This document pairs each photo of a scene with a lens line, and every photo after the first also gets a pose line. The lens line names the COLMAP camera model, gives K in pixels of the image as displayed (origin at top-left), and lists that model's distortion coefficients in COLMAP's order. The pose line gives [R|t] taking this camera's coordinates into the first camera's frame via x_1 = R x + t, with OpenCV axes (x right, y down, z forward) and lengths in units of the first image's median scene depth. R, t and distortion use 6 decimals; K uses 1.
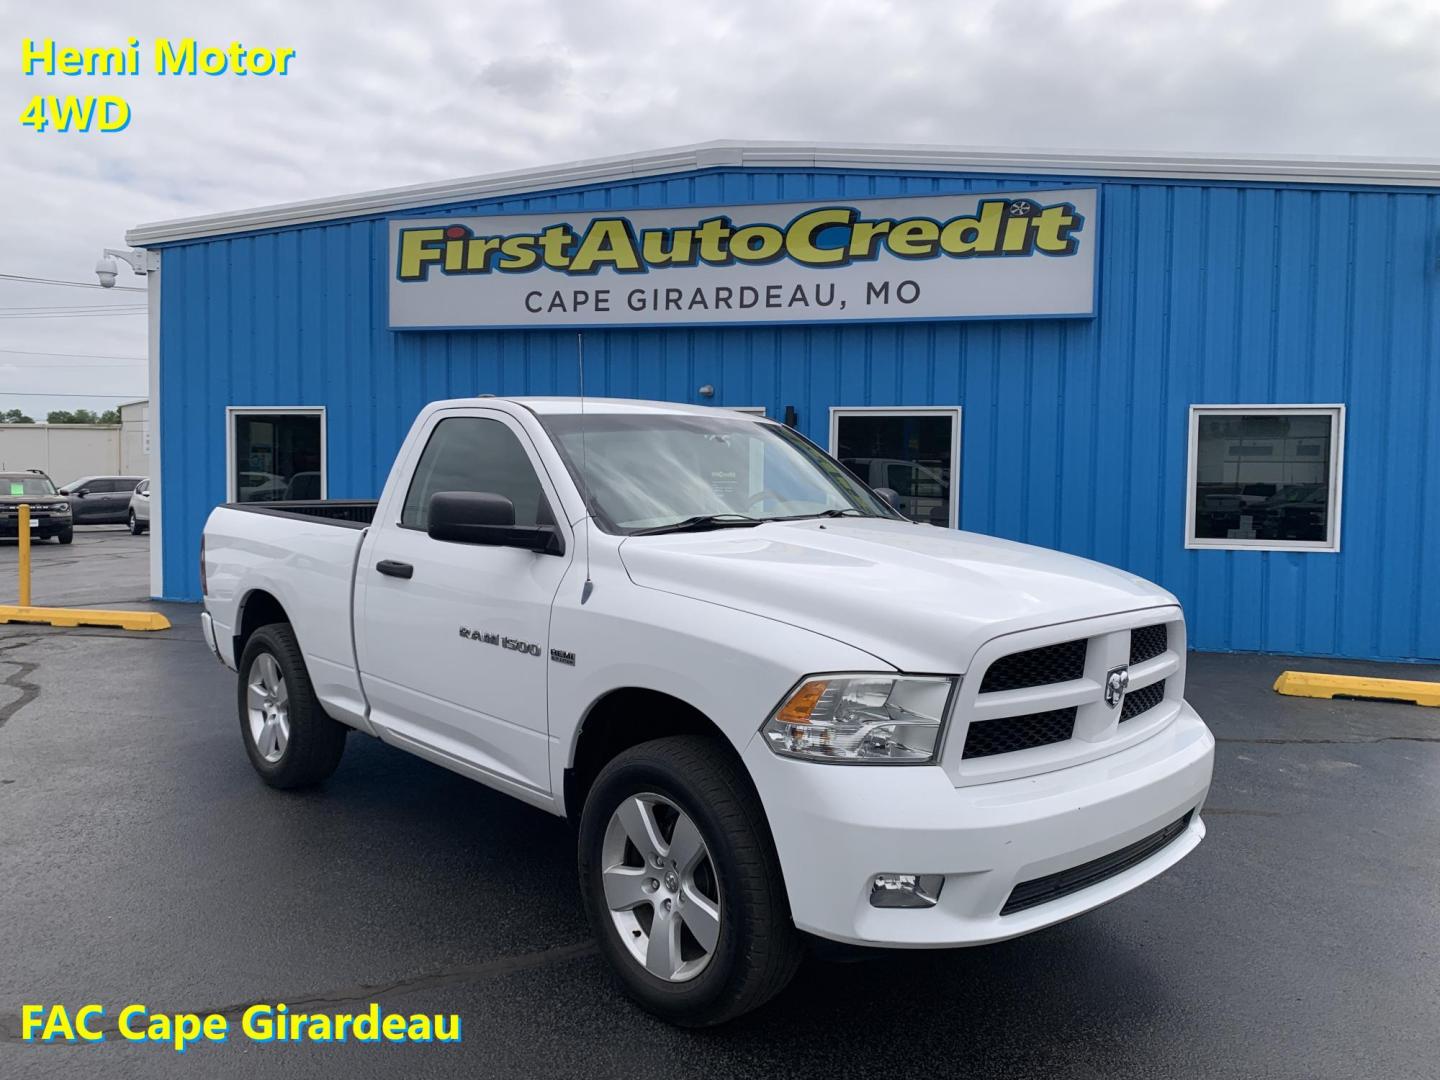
lens RADIAL K [[1077.9, 0, 733.2], [0, 1077.9, 548.7], [0, 0, 1]] dist [0.046941, -0.044525]
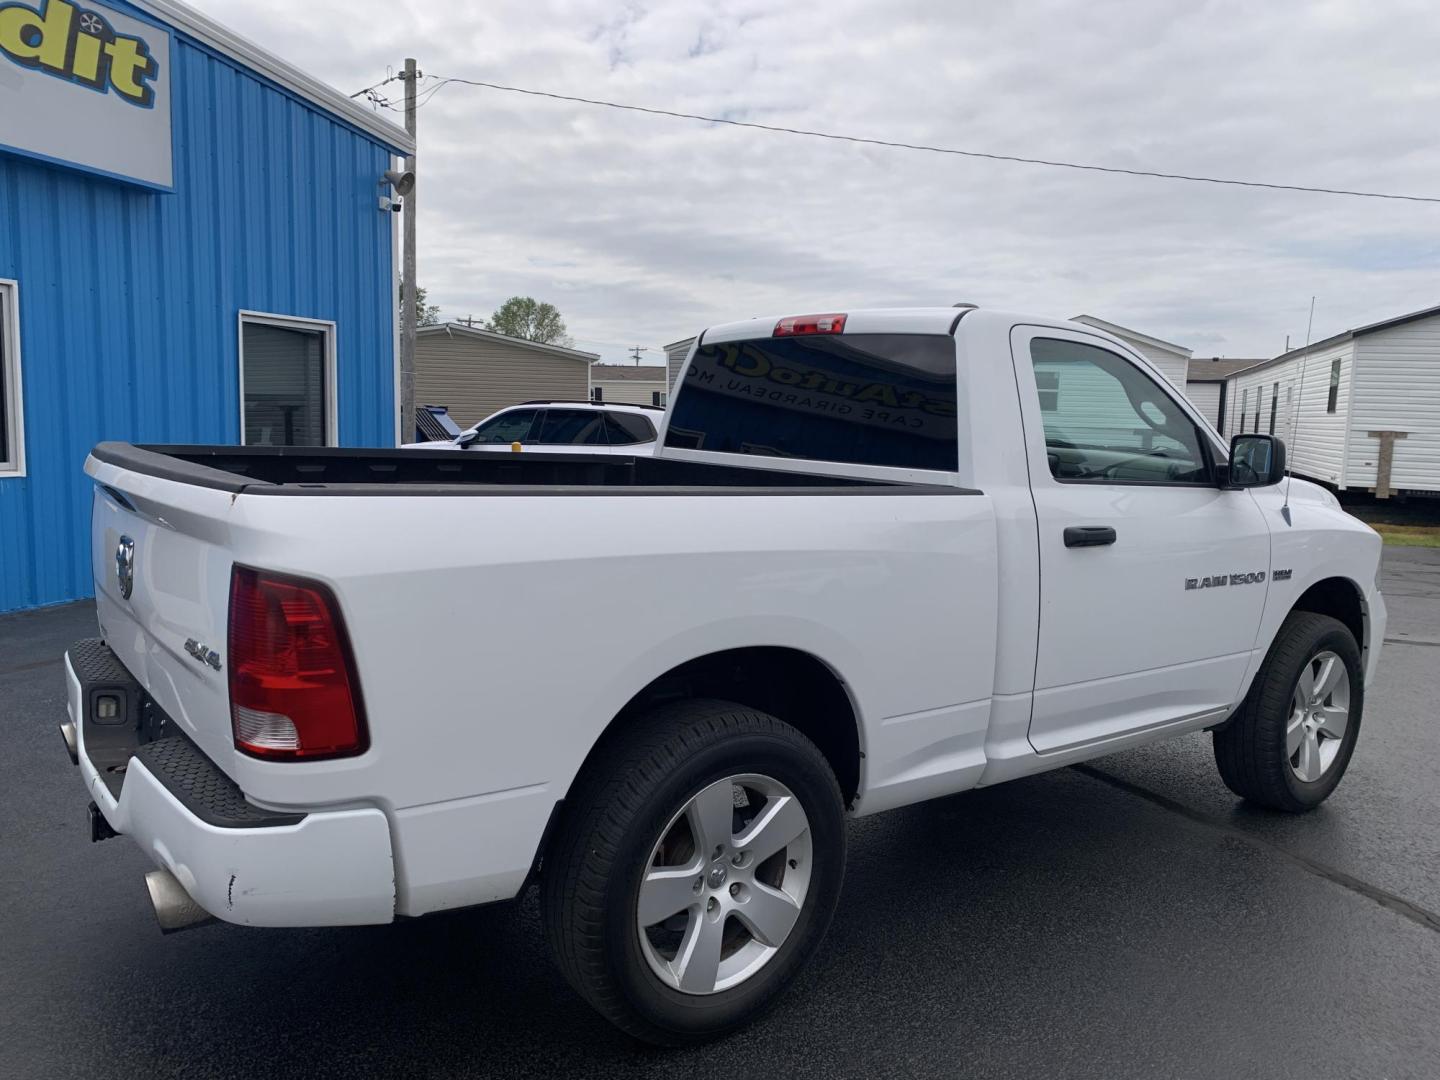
lens RADIAL K [[1077.9, 0, 712.1], [0, 1077.9, 525.4], [0, 0, 1]] dist [0.046941, -0.044525]
pose [[0.118288, -0.111487, 0.986701, -0.439666], [0.034138, 0.993546, 0.108168, -0.033155], [-0.992392, 0.020889, 0.121330, 0.457891]]
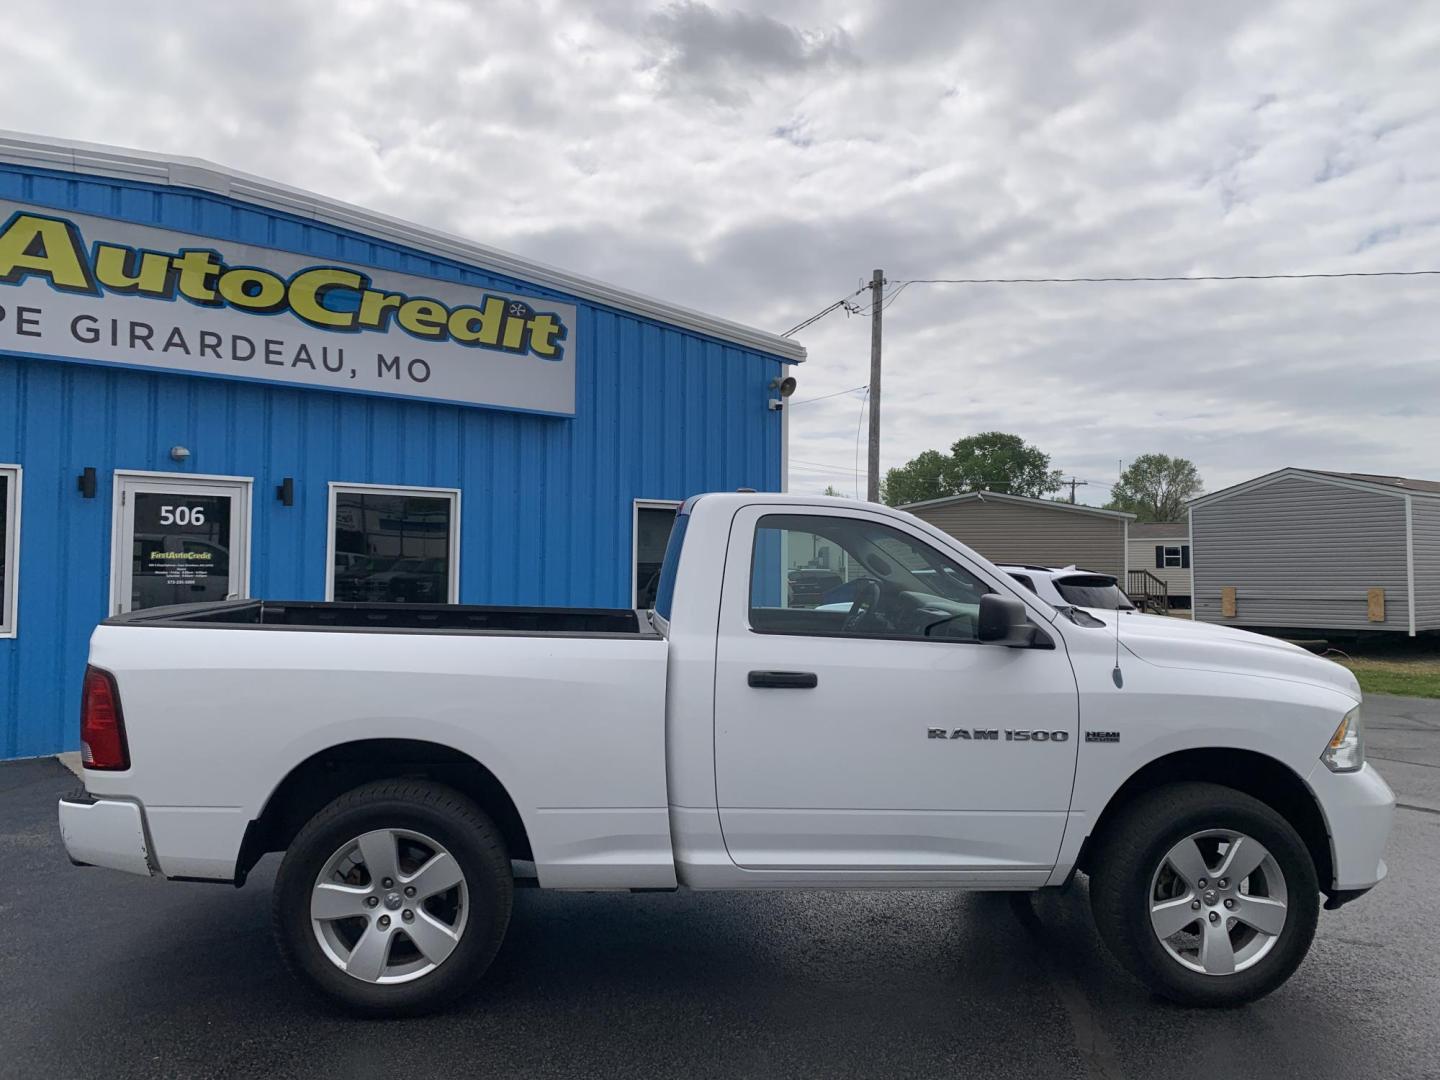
lens RADIAL K [[1077.9, 0, 715.5], [0, 1077.9, 545.6], [0, 0, 1]] dist [0.046941, -0.044525]
pose [[0.629153, 0.007835, 0.777242, -0.414908], [0.043225, 0.998049, -0.045050, -0.022316], [-0.776078, 0.061939, 0.627587, 0.178030]]
